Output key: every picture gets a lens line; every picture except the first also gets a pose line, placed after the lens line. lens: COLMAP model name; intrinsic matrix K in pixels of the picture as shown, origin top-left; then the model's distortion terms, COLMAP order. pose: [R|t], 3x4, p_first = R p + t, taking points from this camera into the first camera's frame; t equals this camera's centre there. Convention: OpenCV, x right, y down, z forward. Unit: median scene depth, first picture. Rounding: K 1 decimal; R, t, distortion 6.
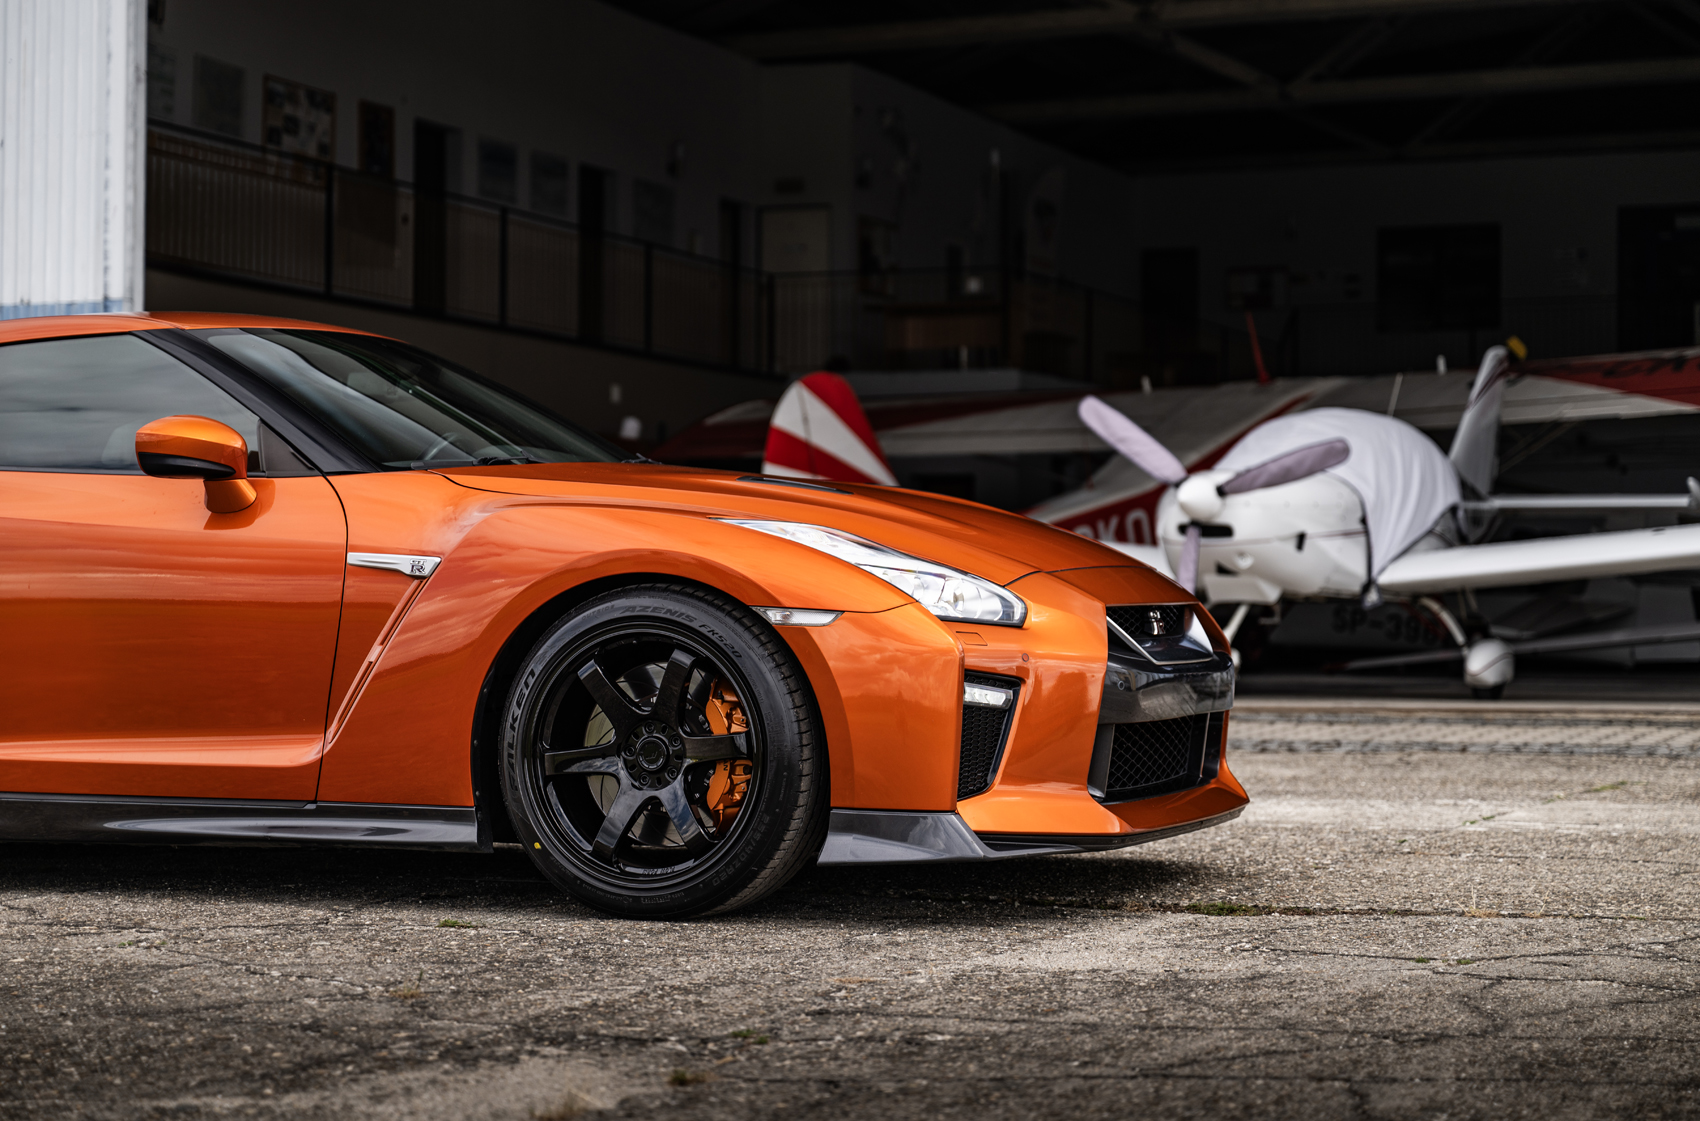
lens RADIAL K [[3407.7, 0, 850.0], [0, 3407.7, 560.5], [0, 0, 1]] dist [0.030517, -0.131274]
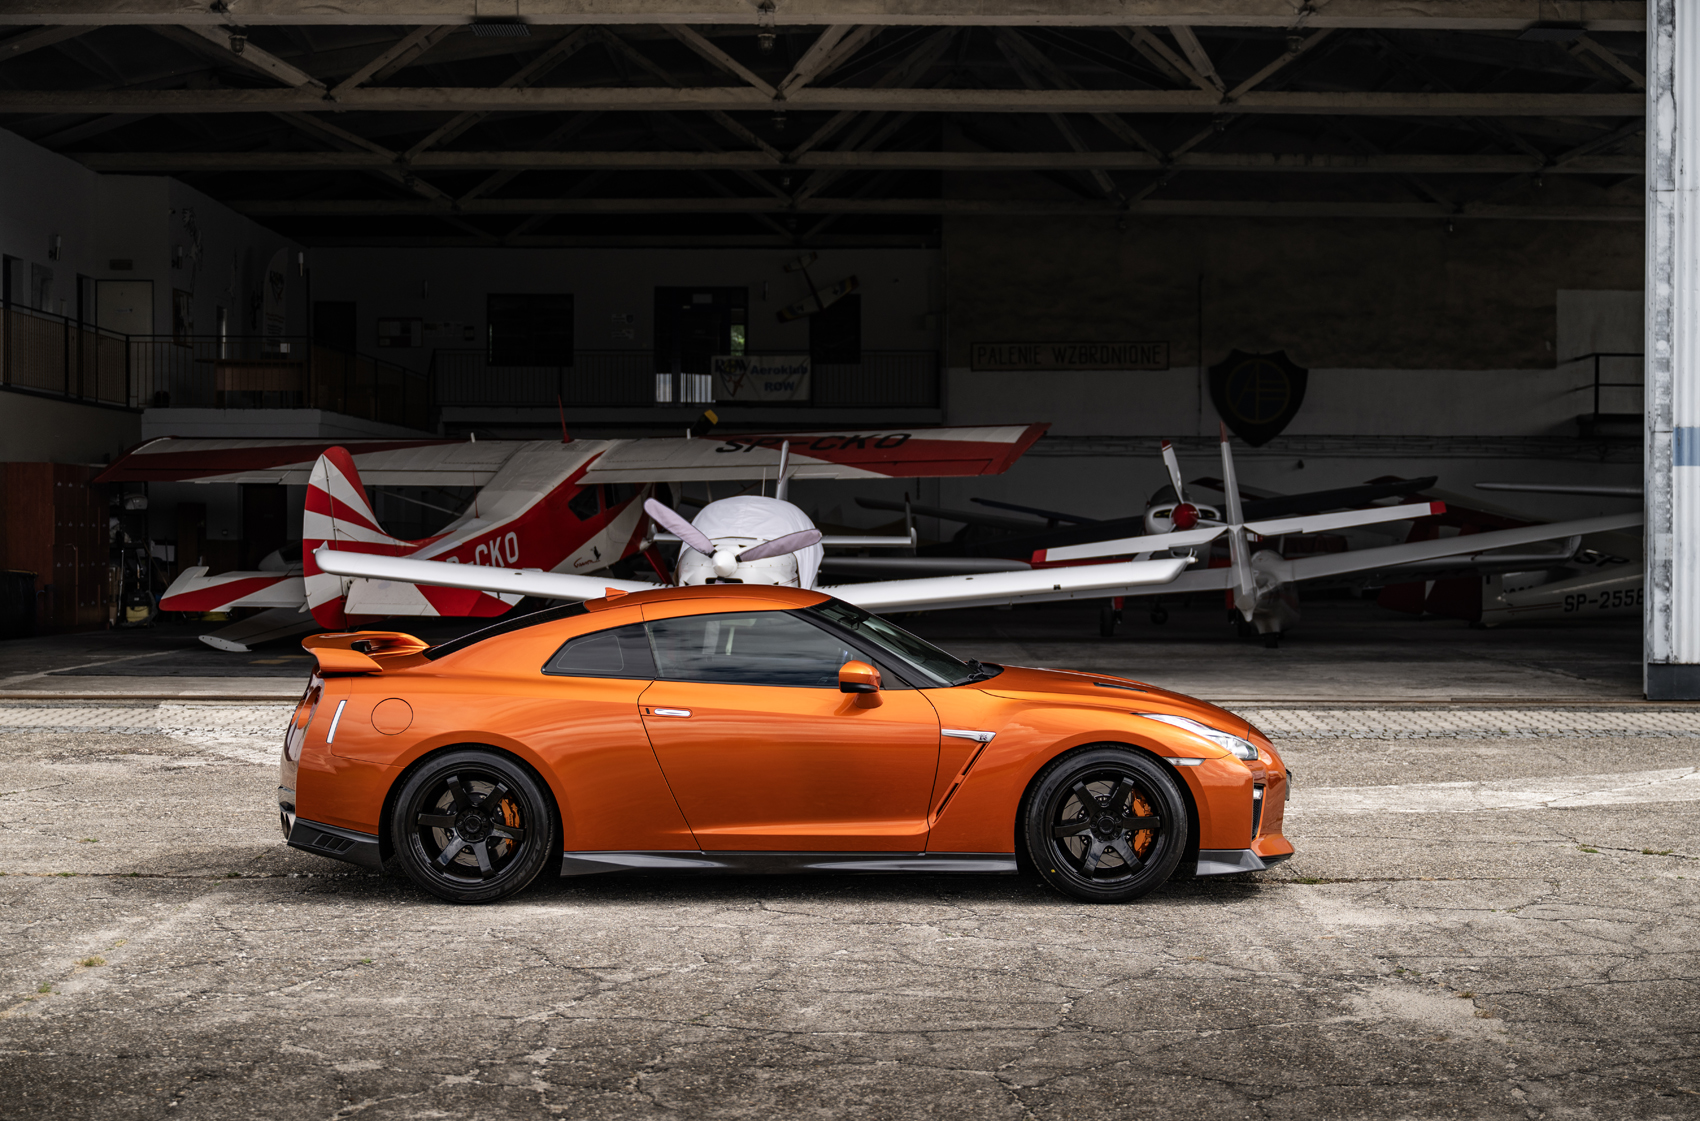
lens RADIAL K [[2593.4, 0, 844.1], [0, 2593.4, 563.2], [0, 0, 1]] dist [0.006403, -0.015411]
pose [[0.925411, -0.006385, 0.378912, -0.252309], [-0.007189, 0.999382, 0.034399, -0.049427], [-0.378897, -0.034557, 0.924793, -0.129757]]
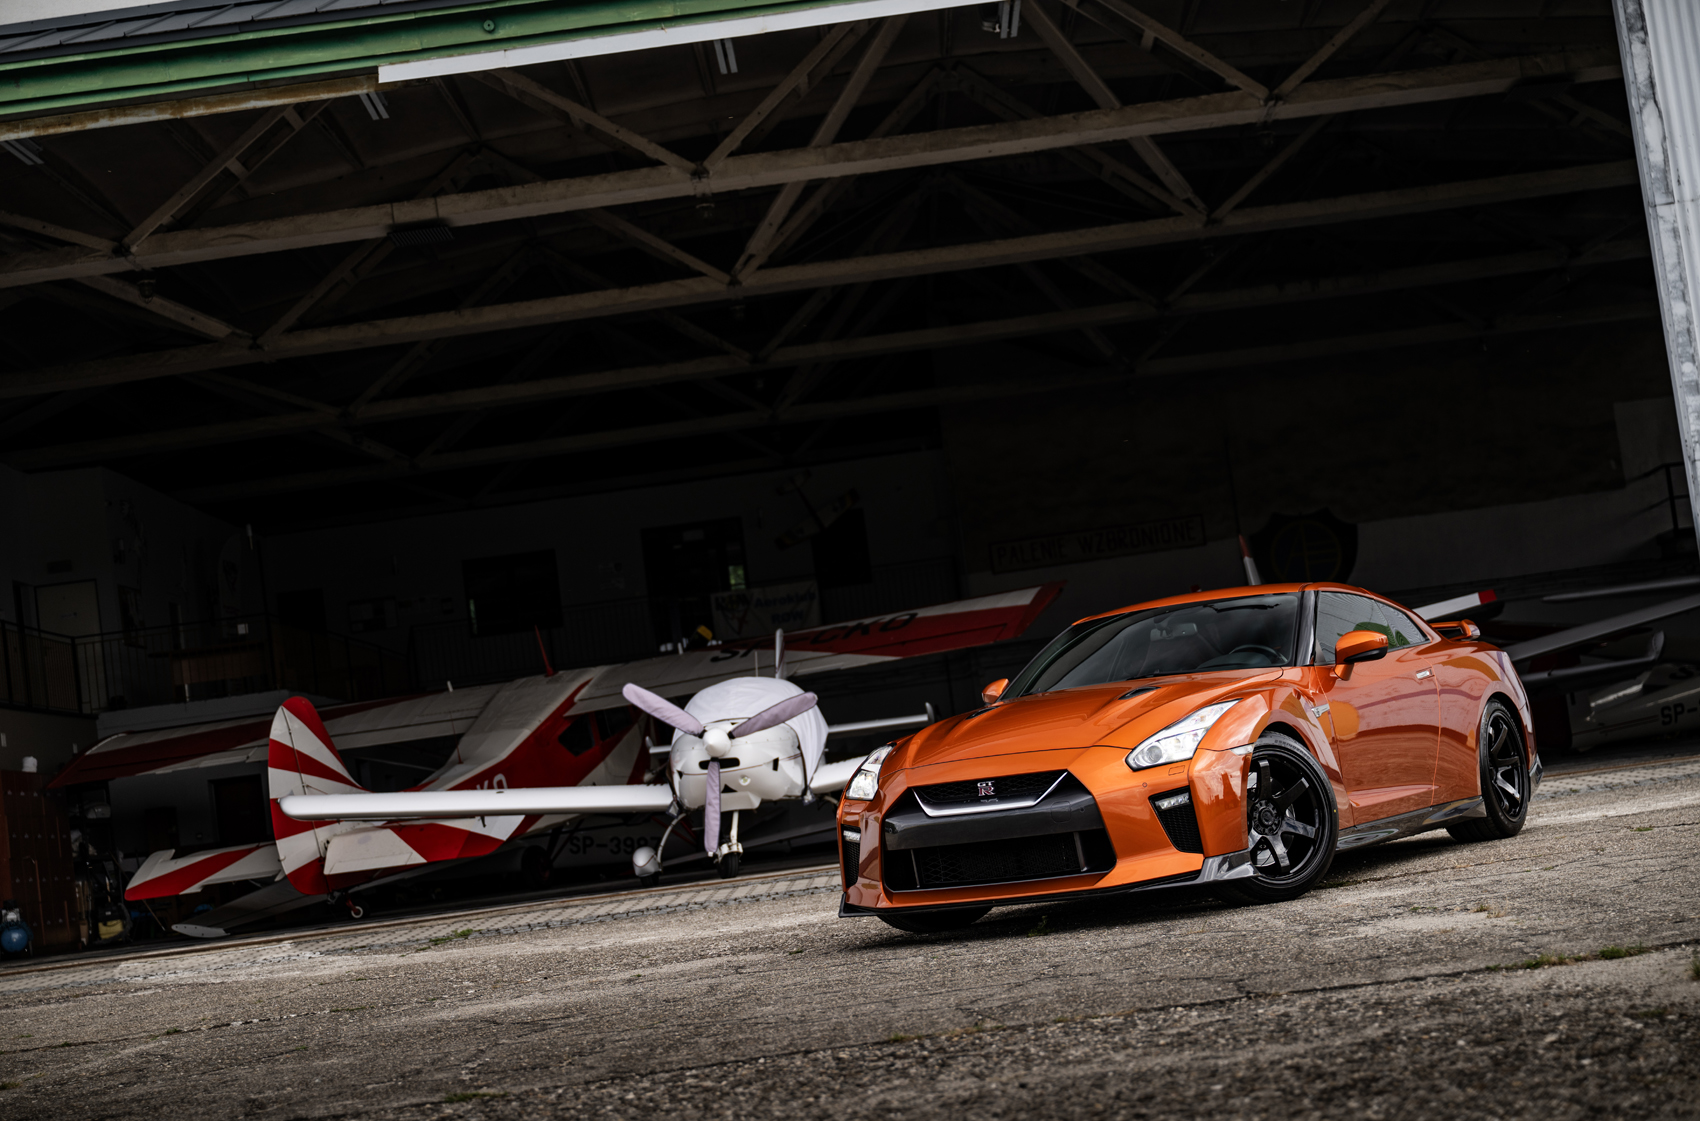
lens RADIAL K [[2844.4, 0, 848.0], [0, 2844.4, 571.4], [0, 0, 1]] dist [0.013179, -0.061023]
pose [[0.925059, -0.089821, 0.369050, -0.239626], [0.123368, 0.990009, -0.068280, -0.000131], [-0.359230, 0.108692, 0.926898, -0.145131]]
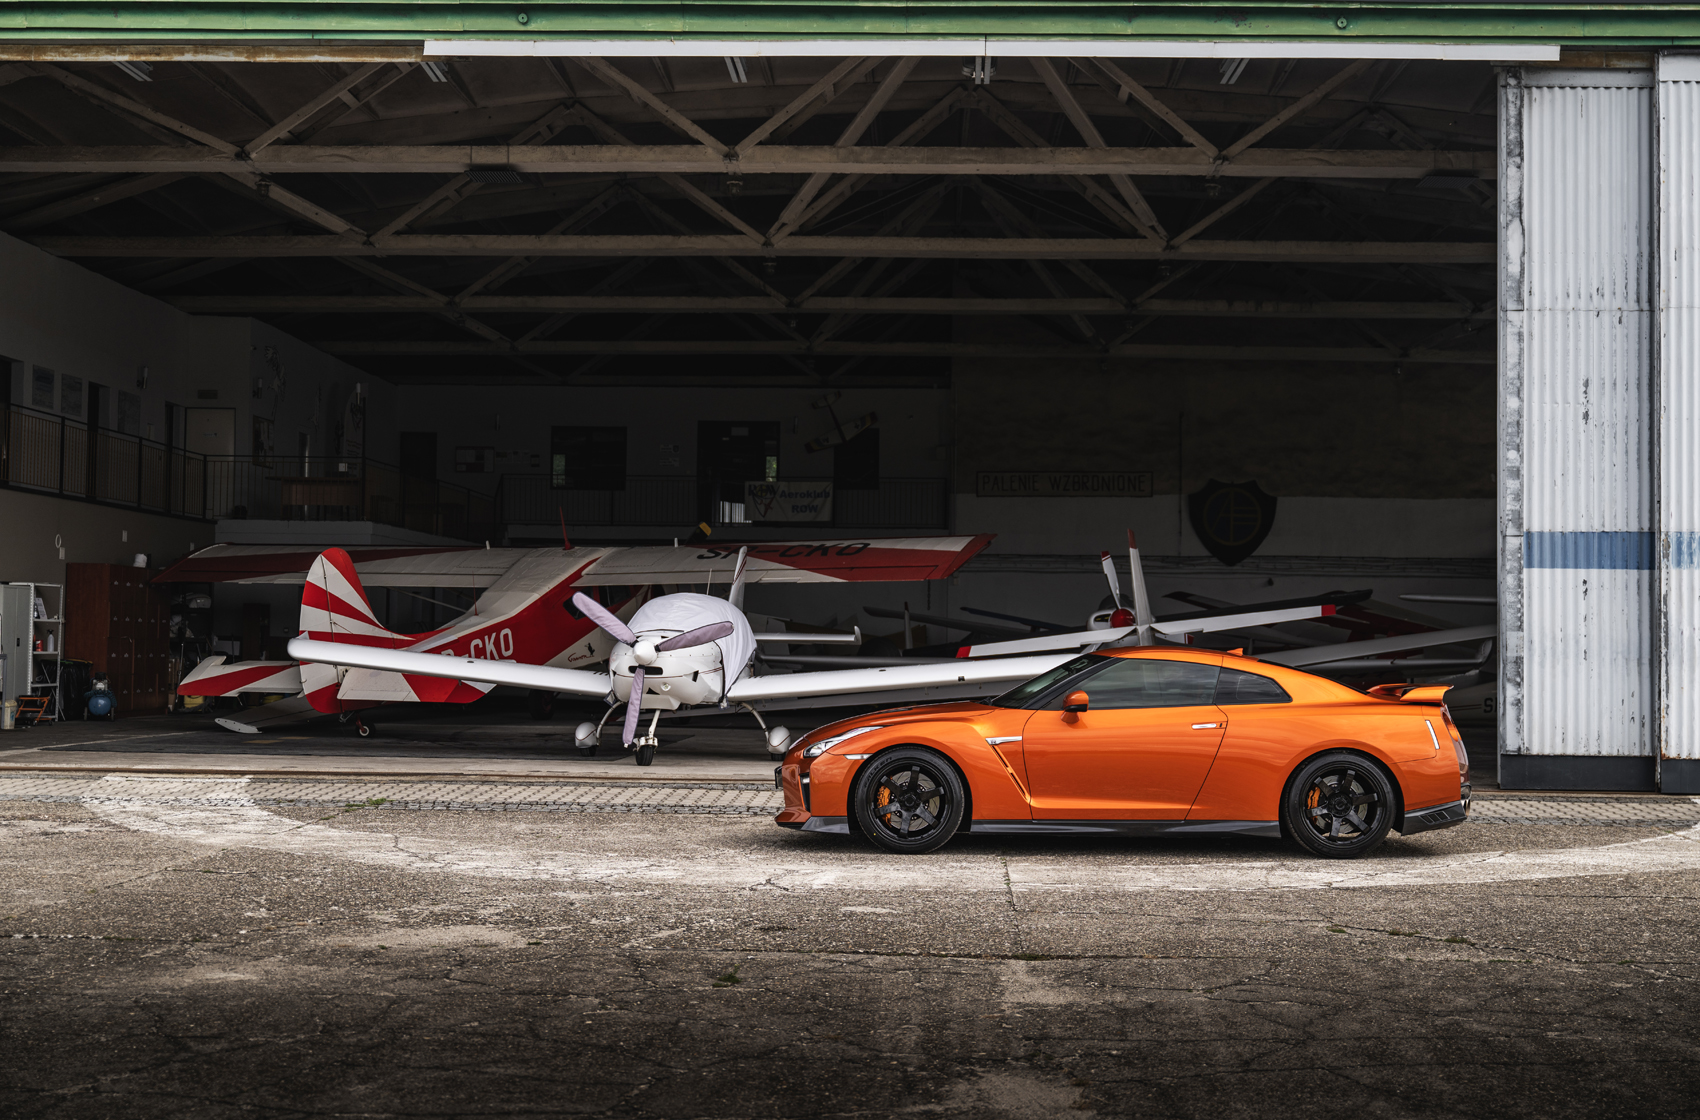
lens RADIAL K [[2228.2, 0, 850.0], [0, 2228.2, 560.0], [0, 0, 1]] dist [0.005988, -0.004172]
pose [[0.939647, 0.020769, 0.341514, -0.153924], [-0.016065, 0.999733, -0.016595, -0.039195], [-0.341767, 0.010107, 0.939730, -0.089729]]
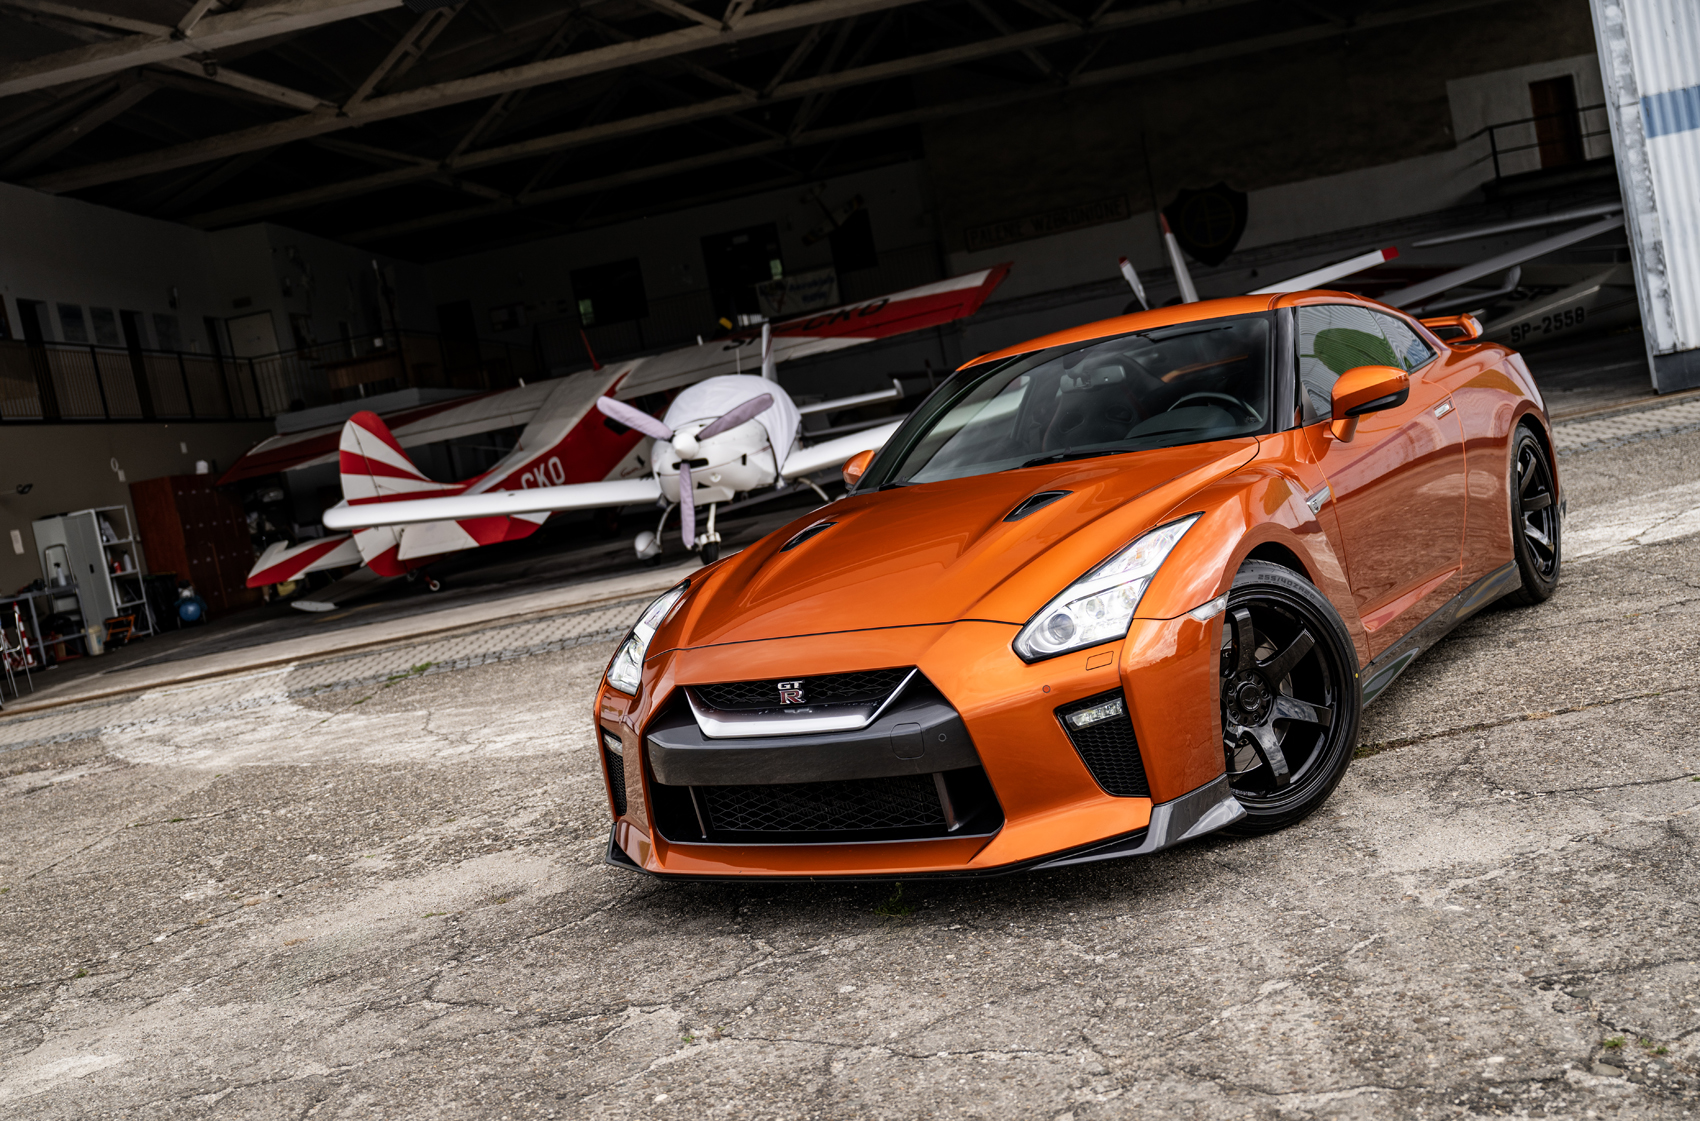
lens RADIAL K [[1839.8, 0, 800.9], [0, 1839.8, 586.0], [0, 0, 1]] dist [0.003376, 0.001413]
pose [[0.933150, -0.212691, 0.289818, -0.091905], [0.191396, 0.976376, 0.100288, -0.024429], [-0.304301, -0.038113, 0.951813, 0.121275]]
